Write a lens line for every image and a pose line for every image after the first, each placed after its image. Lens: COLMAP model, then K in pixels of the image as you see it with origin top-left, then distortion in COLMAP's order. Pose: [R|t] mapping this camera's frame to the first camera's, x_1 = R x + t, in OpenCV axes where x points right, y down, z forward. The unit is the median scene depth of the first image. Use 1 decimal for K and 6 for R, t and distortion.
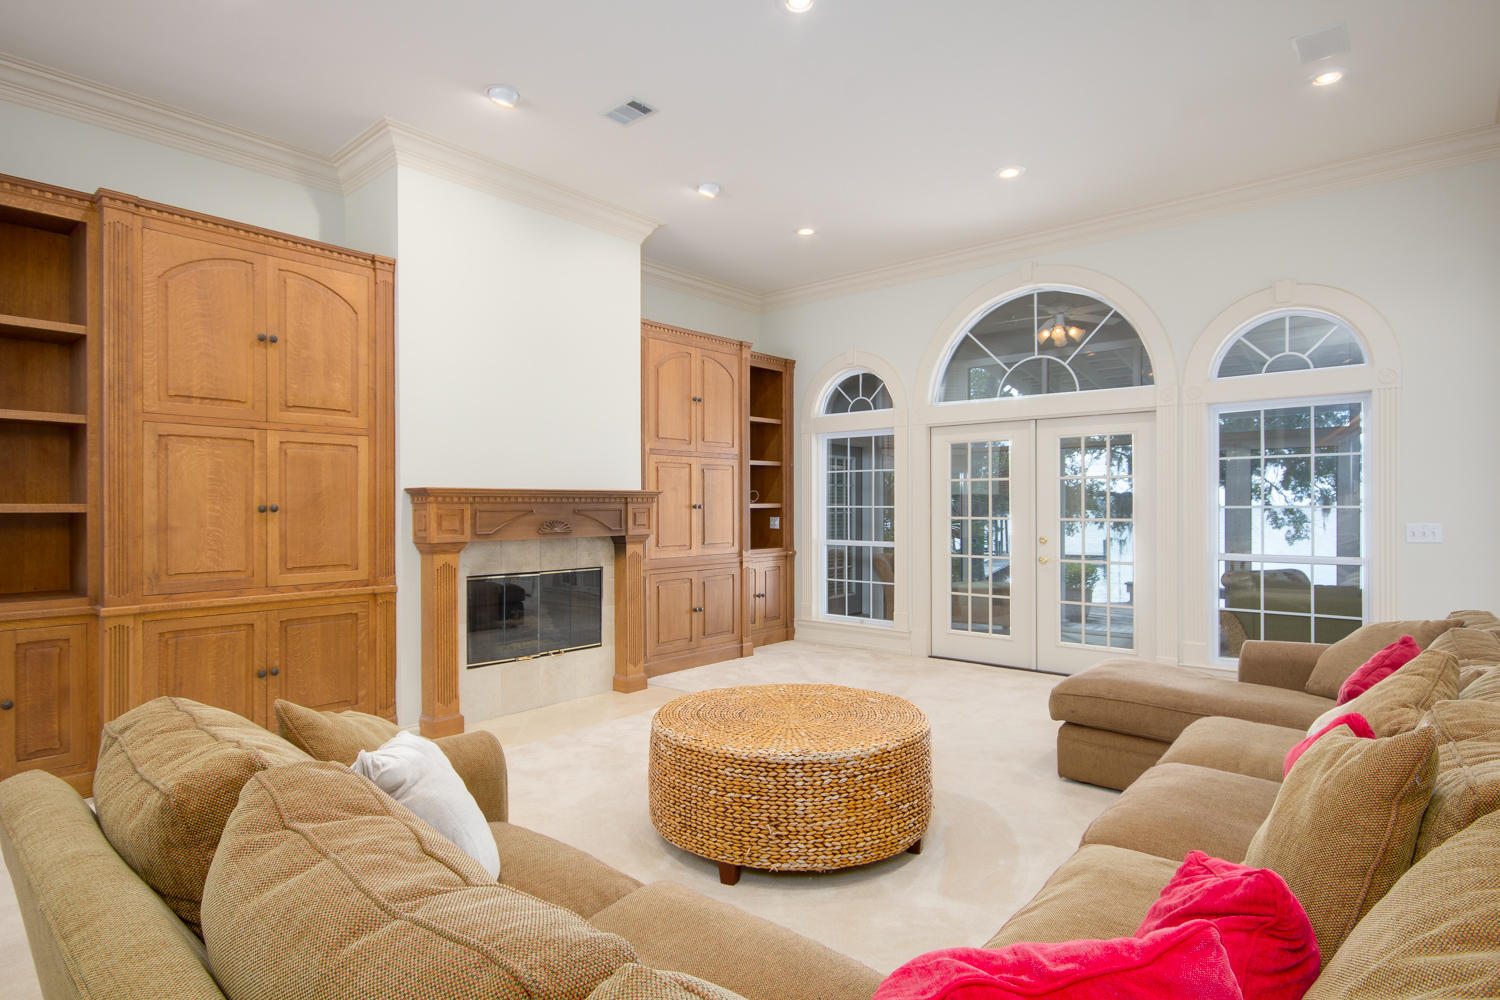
lens RADIAL K [[780.2, 0, 750.0], [0, 780.2, 500.0], [0, 0, 1]] dist [0.000621, -0.000041]
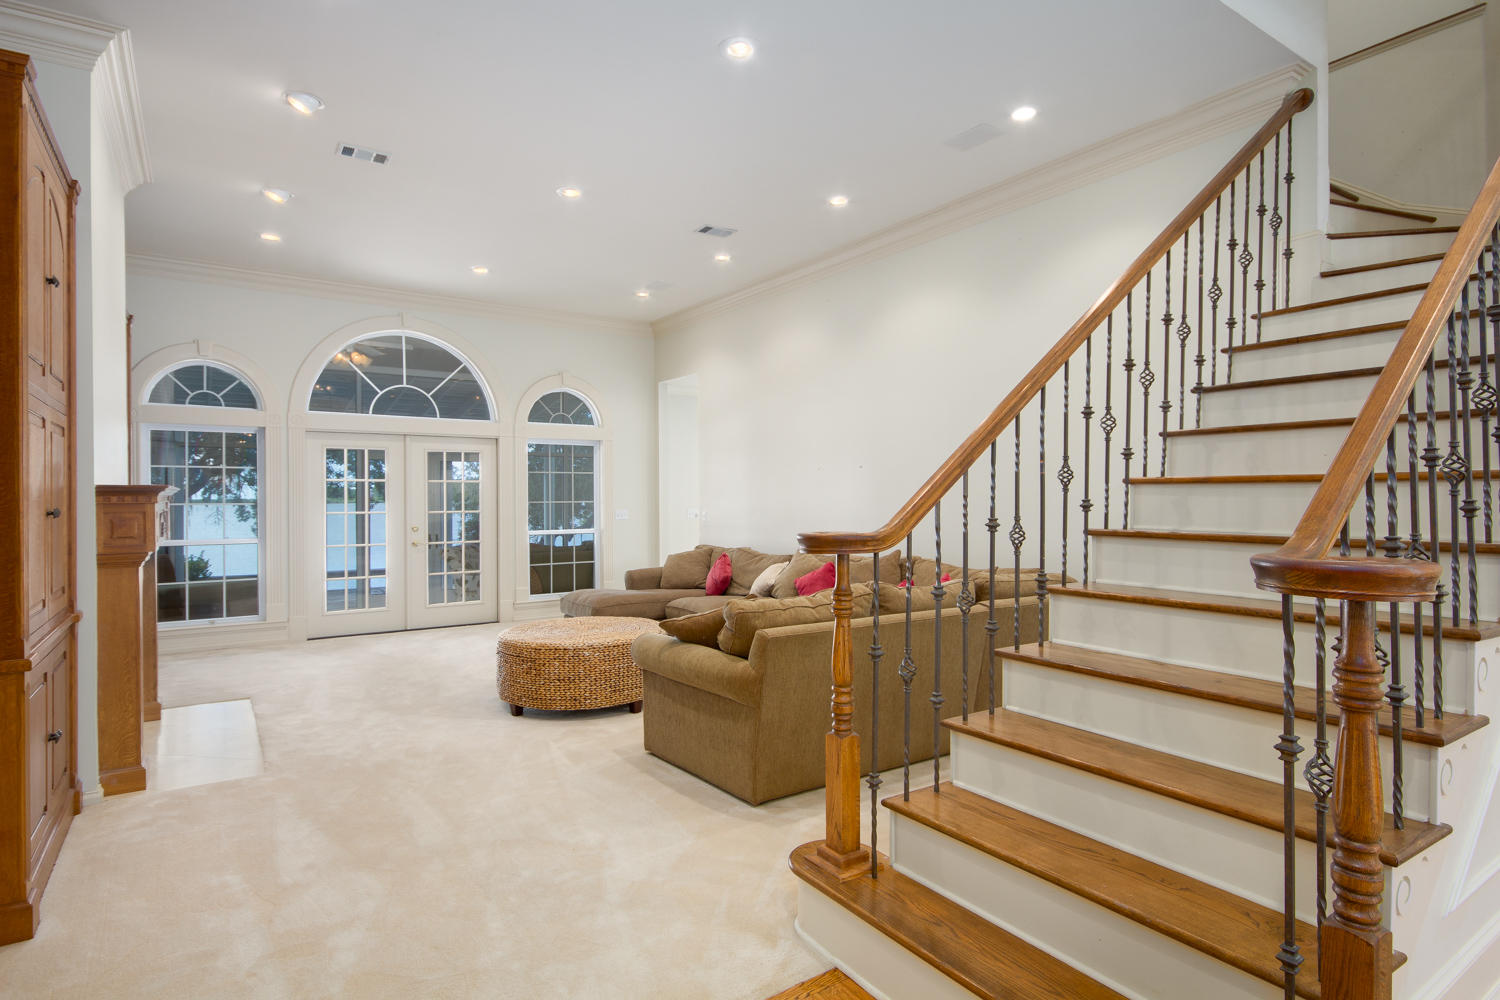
lens RADIAL K [[792.2, 0, 750.0], [0, 792.2, 500.0], [0, 0, 1]] dist [-0.000114, 0.000010]
pose [[0.249416, -0.003959, 0.968388, -0.774957], [-0.001372, 0.999989, 0.004442, -0.002424], [-0.968395, -0.002437, 0.249408, 0.126557]]
